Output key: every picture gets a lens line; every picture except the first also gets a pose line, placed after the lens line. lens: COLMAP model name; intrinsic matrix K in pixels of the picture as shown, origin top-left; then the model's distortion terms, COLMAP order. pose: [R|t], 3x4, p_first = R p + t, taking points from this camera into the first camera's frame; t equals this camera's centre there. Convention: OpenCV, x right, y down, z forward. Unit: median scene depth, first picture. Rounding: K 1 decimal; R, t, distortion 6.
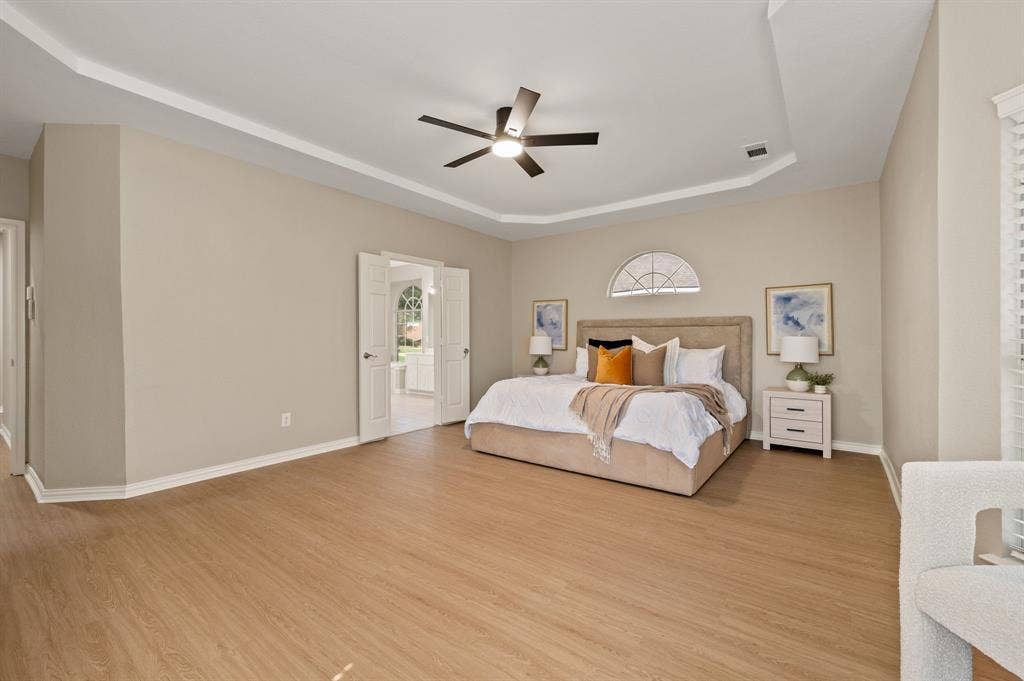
lens RADIAL K [[425.6, 0, 513.6], [0, 425.6, 340.6], [0, 0, 1]] dist [-0.001206, -0.000353]
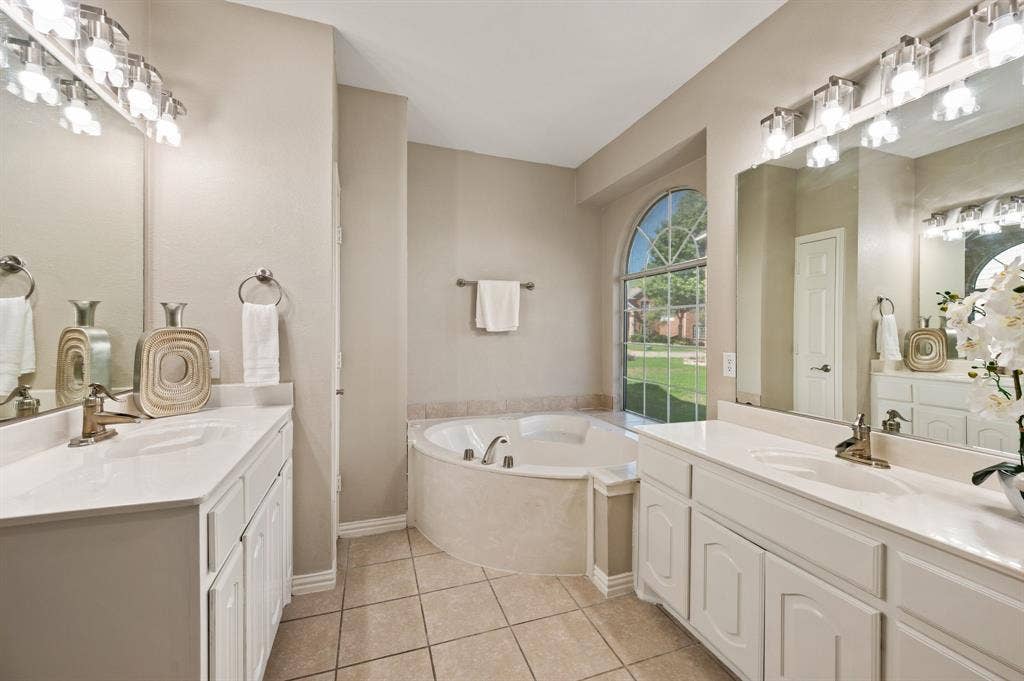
lens RADIAL K [[425.6, 0, 513.8], [0, 425.6, 338.1], [0, 0, 1]] dist [-0.001206, -0.000353]
pose [[0.836391, 0.013661, -0.547963, -0.168148], [-0.009663, 0.999901, 0.010180, -0.028170], [0.548048, -0.003220, 0.836441, 0.713583]]
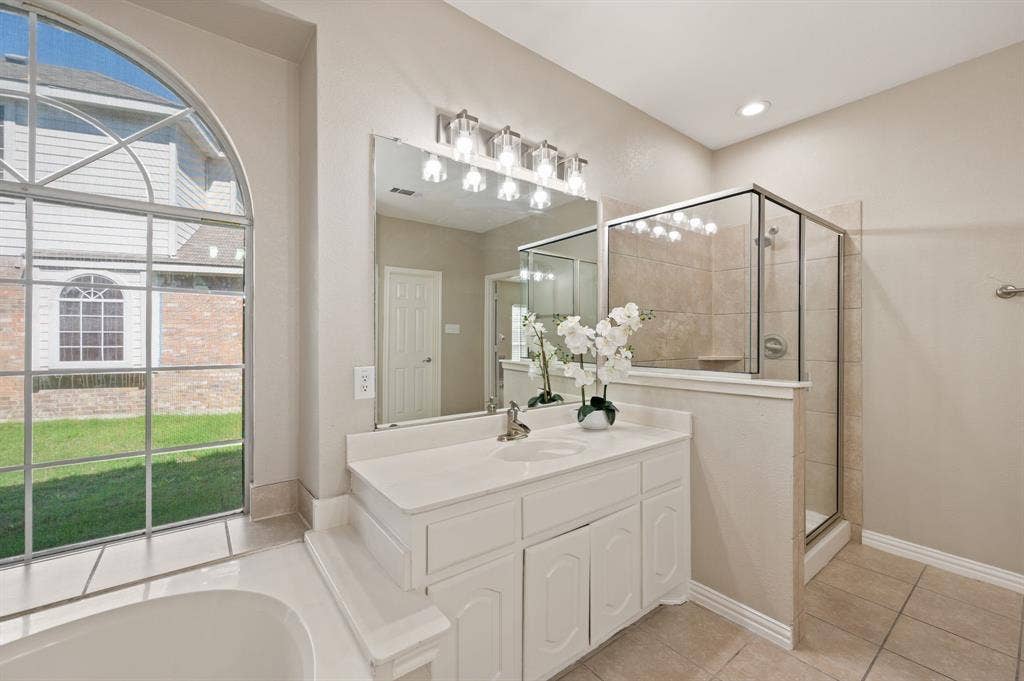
lens RADIAL K [[425.6, 0, 513.5], [0, 425.6, 334.9], [0, 0, 1]] dist [-0.001206, -0.000353]
pose [[0.230855, 0.004889, 0.972976, -0.376480], [-0.001082, 0.999988, -0.004768, -0.031682], [-0.972988, 0.000048, 0.230858, 0.894916]]
